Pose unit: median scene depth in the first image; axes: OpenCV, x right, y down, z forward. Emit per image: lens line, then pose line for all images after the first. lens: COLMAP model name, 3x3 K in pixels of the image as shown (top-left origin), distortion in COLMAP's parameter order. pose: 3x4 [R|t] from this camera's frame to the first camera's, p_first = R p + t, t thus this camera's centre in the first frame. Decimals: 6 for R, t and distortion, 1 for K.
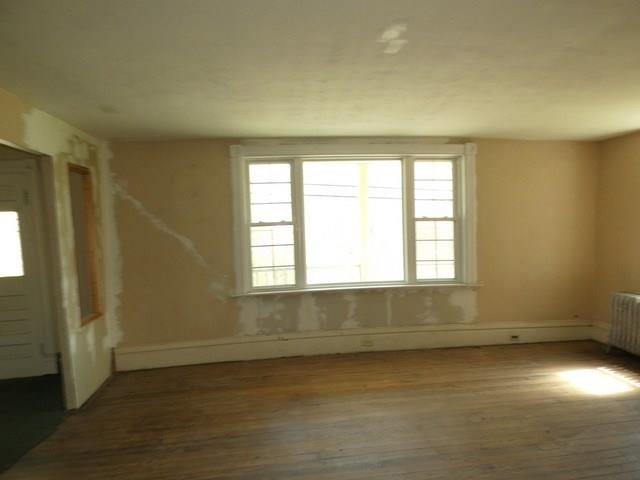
lens RADIAL K [[441.6, 0, 320.0], [0, 441.6, 240.0], [0, 0, 1]] dist [-0.004806, -0.001584]
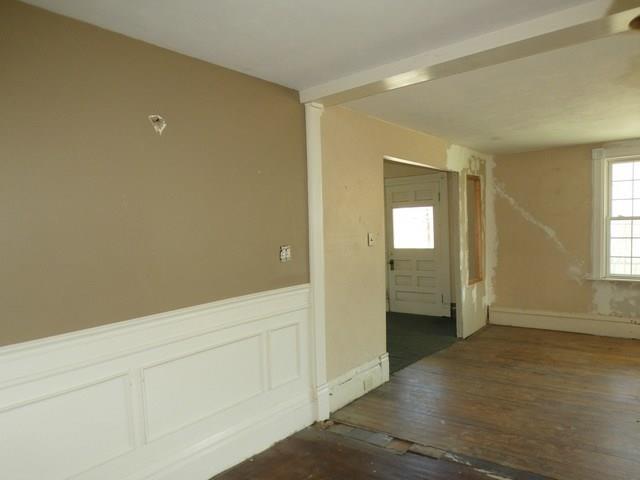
lens RADIAL K [[433.9, 0, 329.3], [0, 433.9, 244.6], [0, 0, 1]] dist [-0.001899, -0.052631]
pose [[0.701563, 0.056052, -0.710399, 0.124591], [-0.039823, 0.998428, 0.039450, 0.018687], [0.711494, 0.000614, 0.702692, -0.286229]]
